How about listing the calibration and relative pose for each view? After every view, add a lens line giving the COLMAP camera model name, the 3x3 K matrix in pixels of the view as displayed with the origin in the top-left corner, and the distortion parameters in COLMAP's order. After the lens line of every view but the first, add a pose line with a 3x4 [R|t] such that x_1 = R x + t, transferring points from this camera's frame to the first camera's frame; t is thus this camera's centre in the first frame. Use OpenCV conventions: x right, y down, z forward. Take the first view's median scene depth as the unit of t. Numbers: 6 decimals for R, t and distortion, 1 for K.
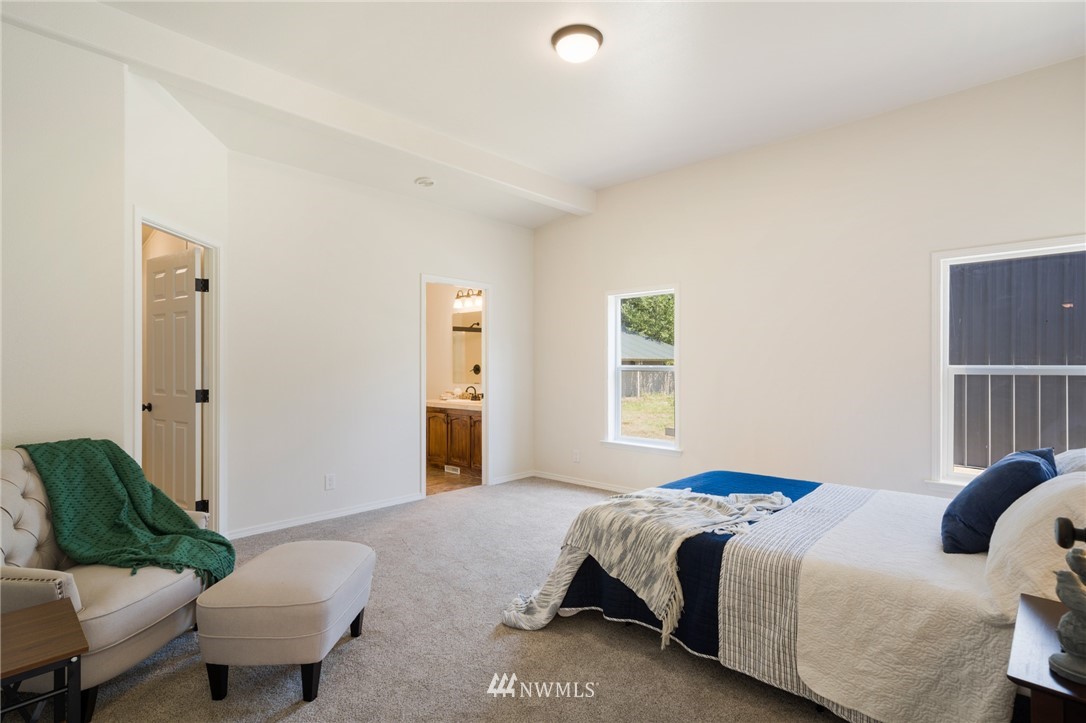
lens RADIAL K [[538.9, 0, 543.0], [0, 538.9, 361.5], [0, 0, 1]] dist [0.024340, -0.000017]
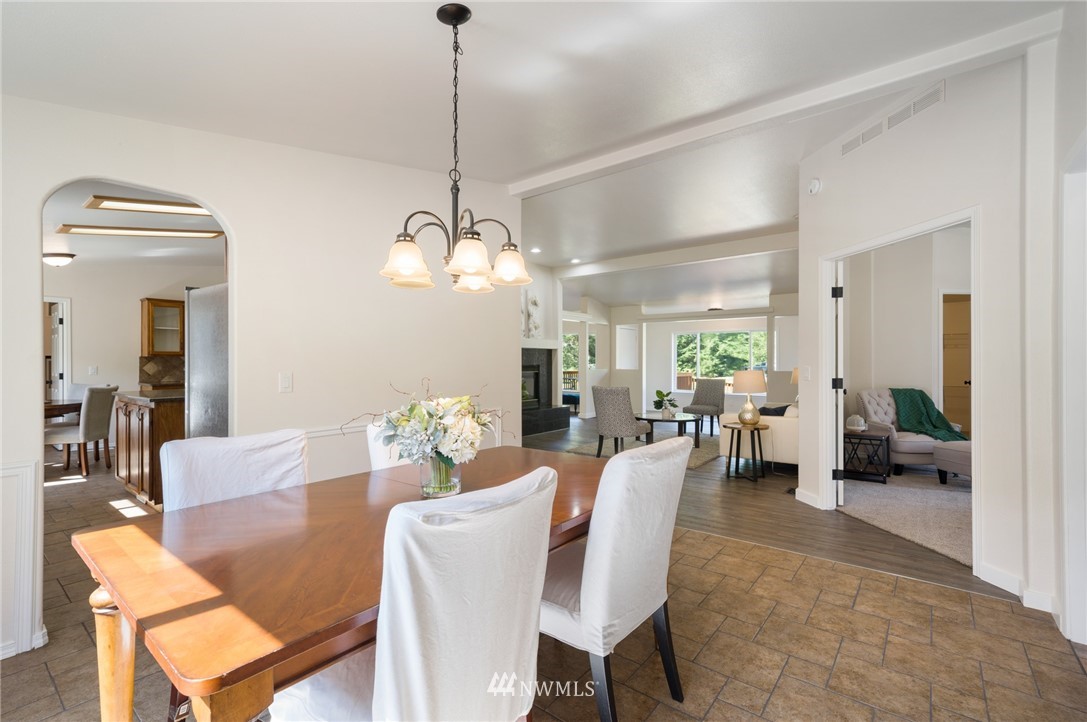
lens RADIAL K [[476.3, 0, 543.5], [0, 476.3, 361.0], [0, 0, 1]] dist [0.001346, 0.000156]
pose [[0.097916, 0.004139, -0.995186, 1.368644], [0.004226, 0.999981, 0.004574, 0.002148], [0.995186, -0.004653, 0.097896, -1.036716]]
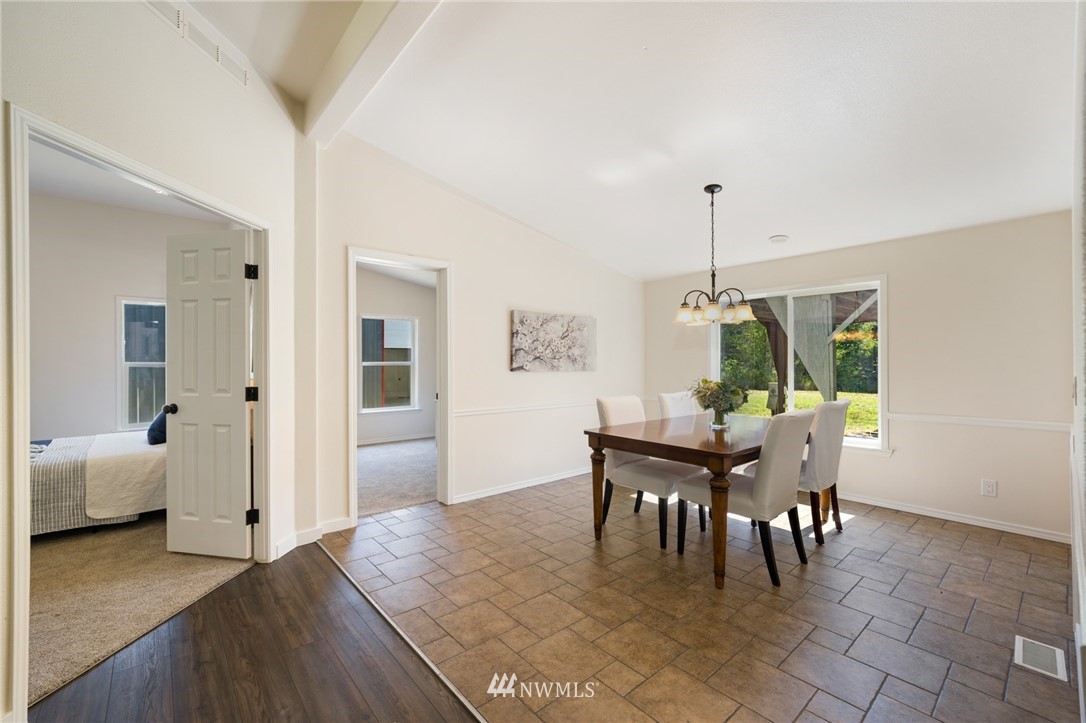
lens RADIAL K [[460.3, 0, 543.0], [0, 460.3, 361.5], [0, 0, 1]] dist [-0.000908, -0.000282]
pose [[0.091518, 0.002176, 0.995801, -0.897589], [-0.002048, 0.999996, -0.001997, 0.007102], [-0.995801, -0.001857, 0.091522, -0.694795]]
